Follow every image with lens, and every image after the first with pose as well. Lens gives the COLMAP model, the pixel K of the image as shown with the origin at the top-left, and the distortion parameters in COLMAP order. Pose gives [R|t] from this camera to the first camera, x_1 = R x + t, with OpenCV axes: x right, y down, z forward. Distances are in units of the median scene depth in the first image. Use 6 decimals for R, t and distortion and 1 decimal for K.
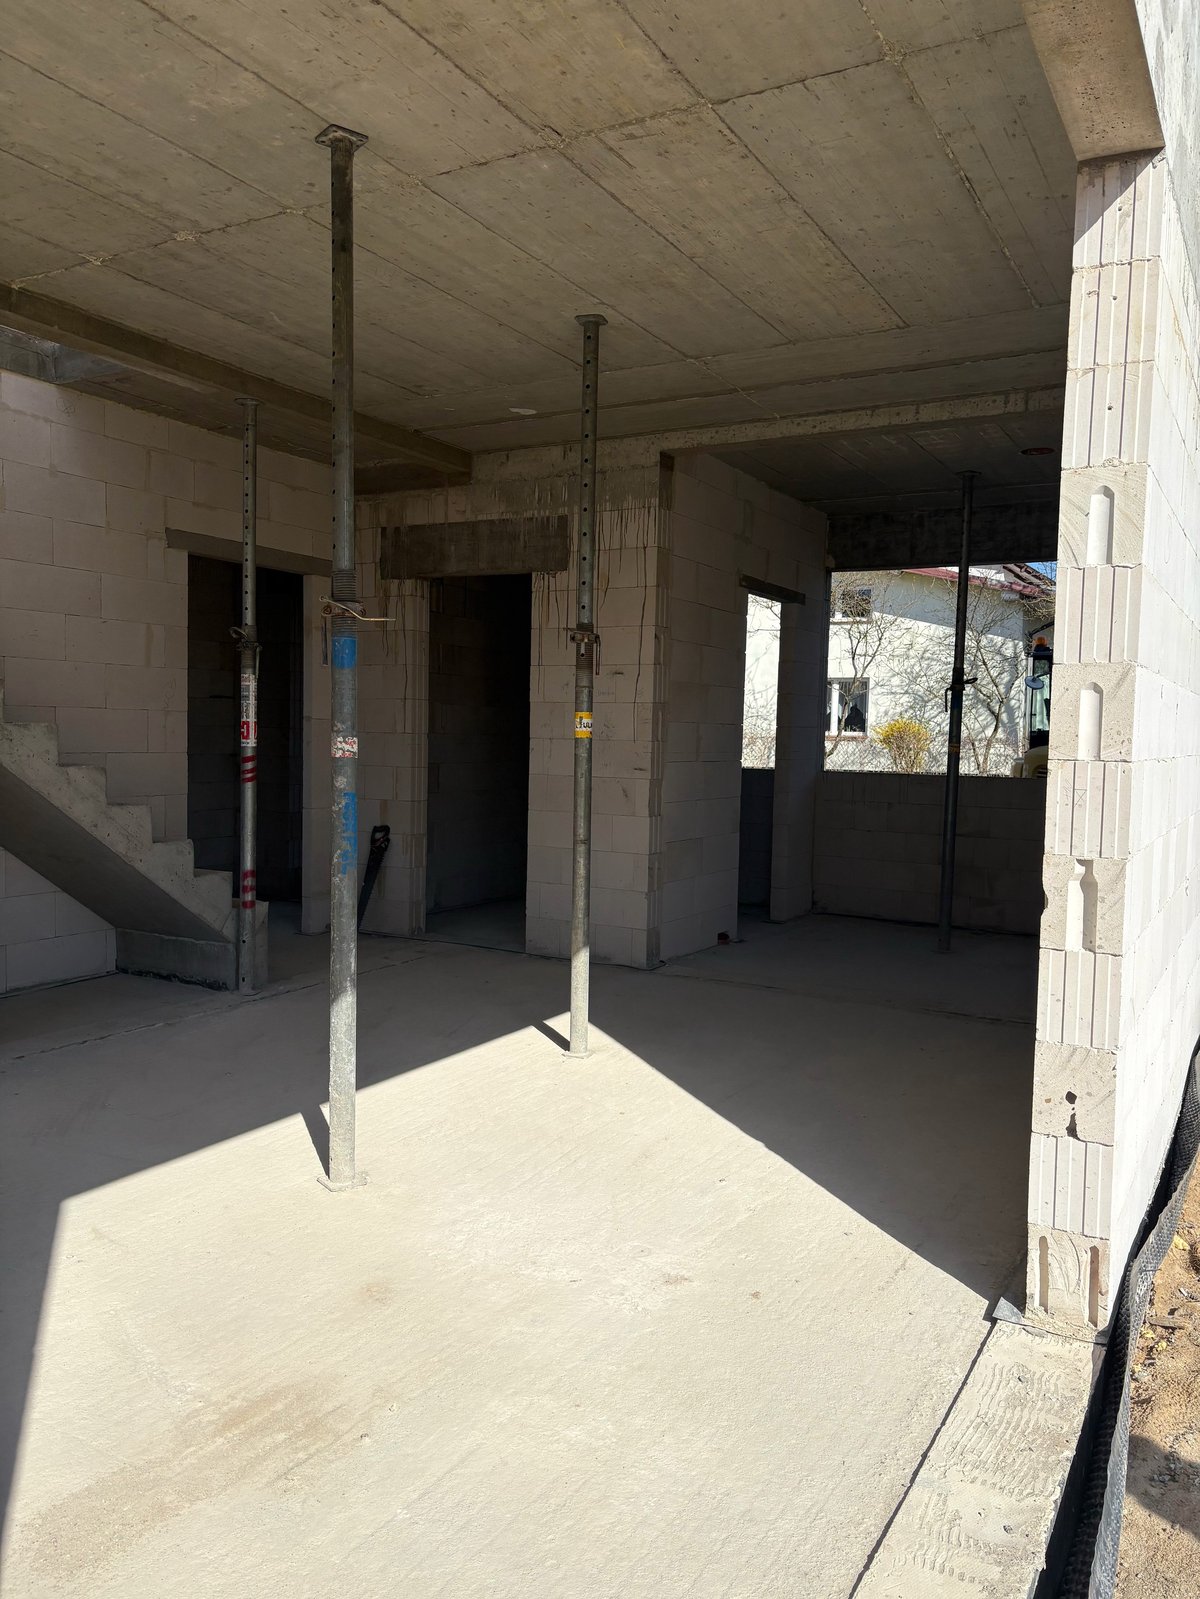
lens RADIAL K [[1196.4, 0, 600.0], [0, 1196.4, 799.5], [0, 0, 1]] dist [0.046813, -0.000300]
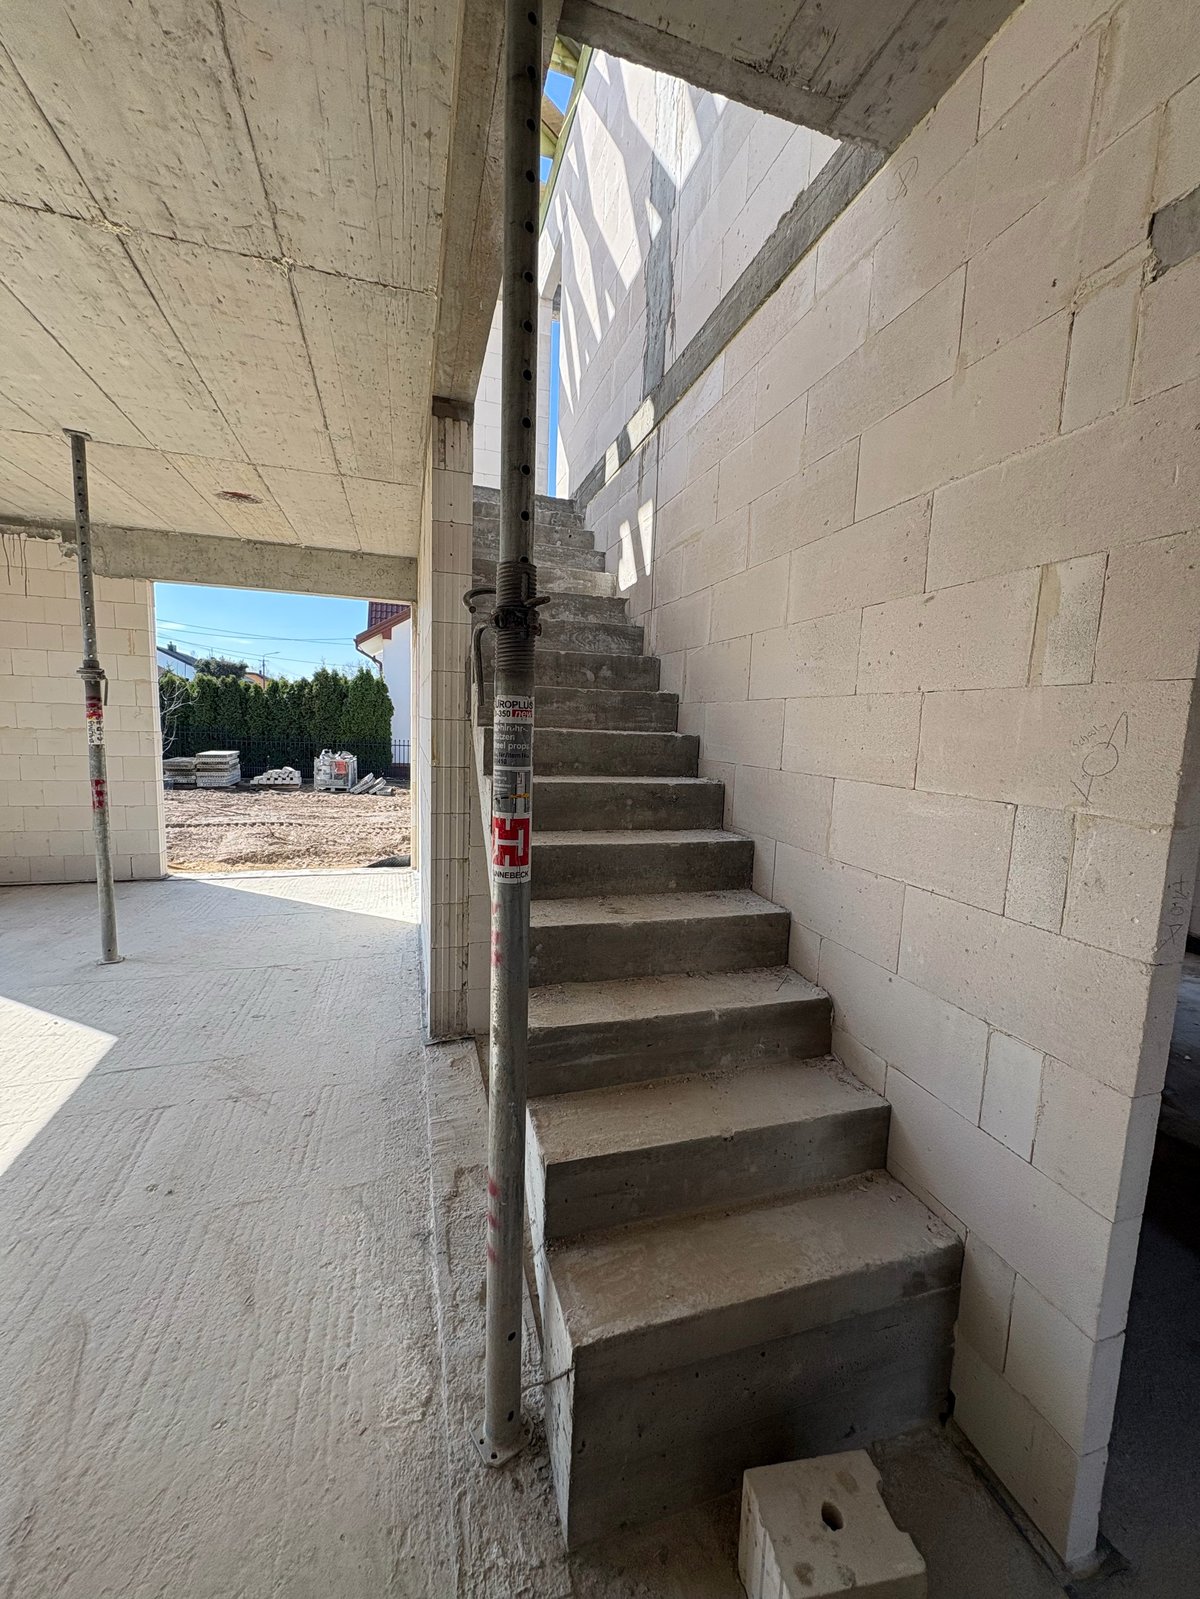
lens RADIAL K [[629.0, 0, 599.2], [0, 629.0, 797.8], [0, 0, 1]] dist [-0.000939, 0.000223]
pose [[-0.681892, 0.037925, -0.730469, -0.238339], [-0.094169, 0.985792, 0.139088, -0.150158], [0.725366, 0.163631, -0.668632, 1.708079]]
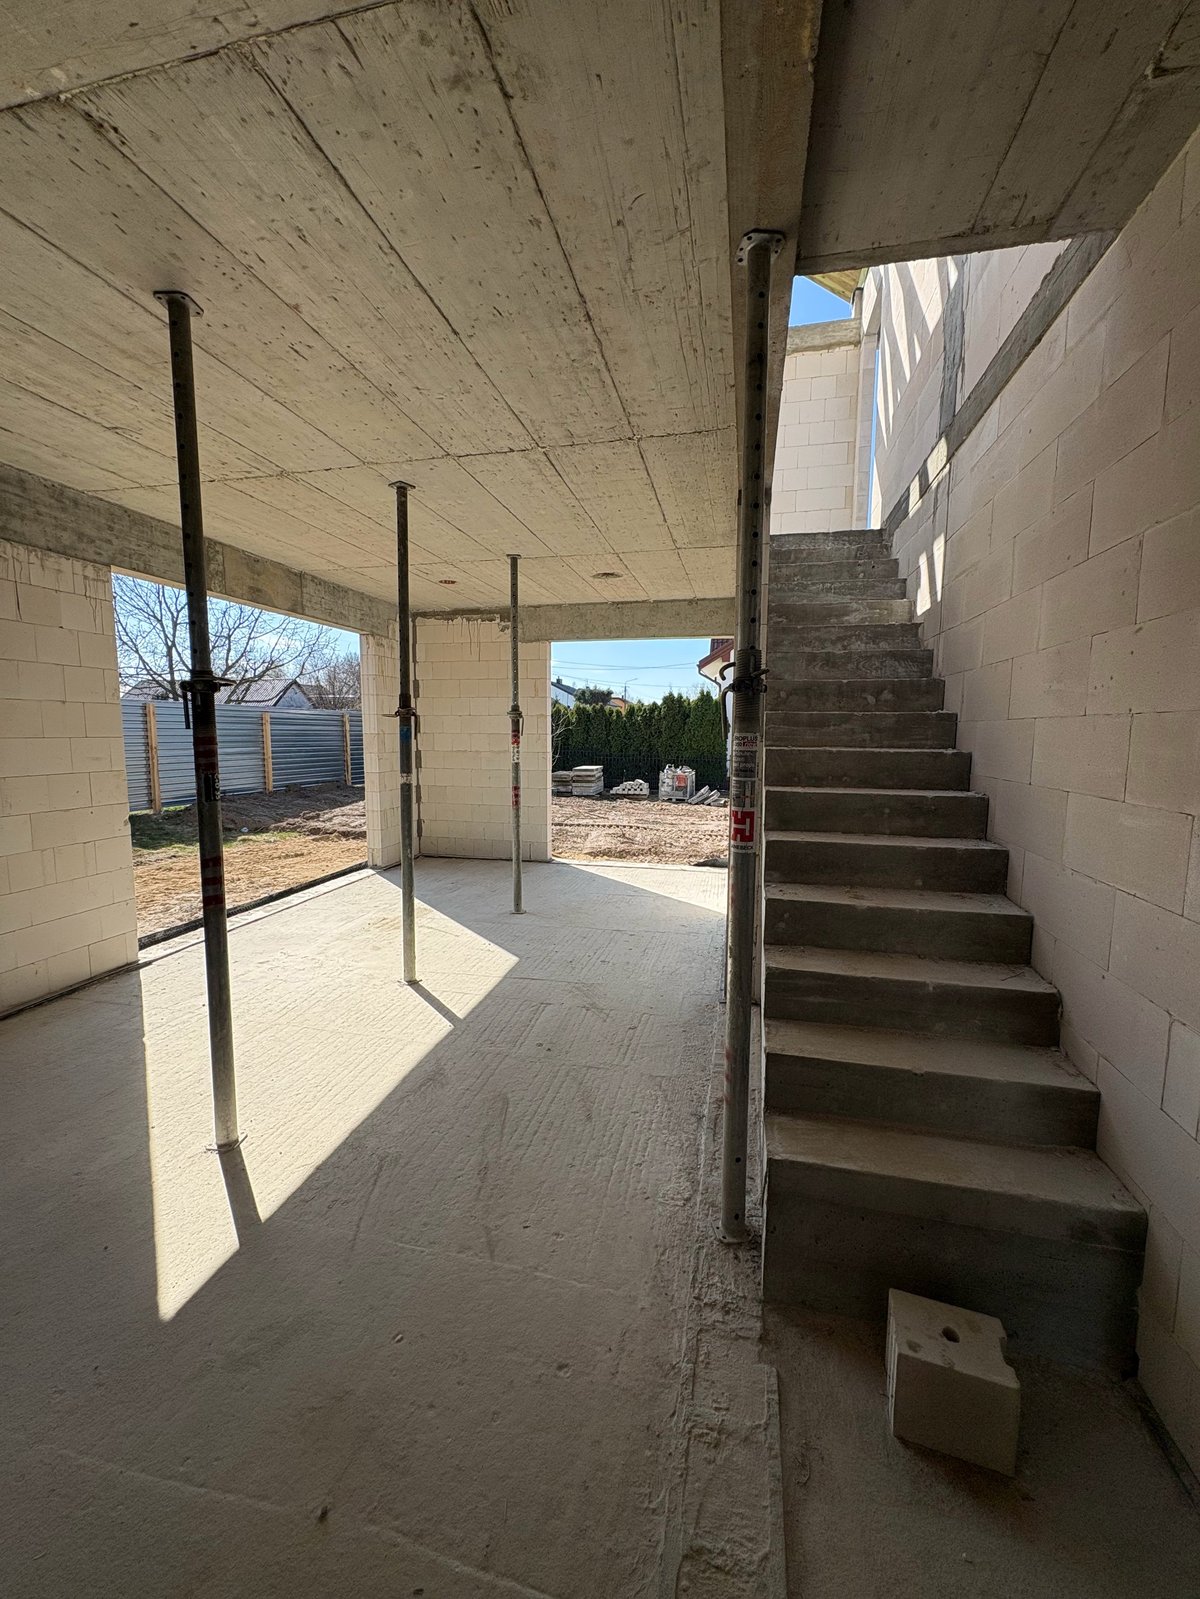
lens RADIAL K [[629.0, 0, 599.2], [0, 629.0, 797.8], [0, 0, 1]] dist [-0.000939, 0.000223]
pose [[-0.957191, 0.000503, -0.289458, -0.191949], [-0.046220, 0.986902, 0.154556, -0.171466], [0.285744, 0.161318, -0.944630, 1.884967]]
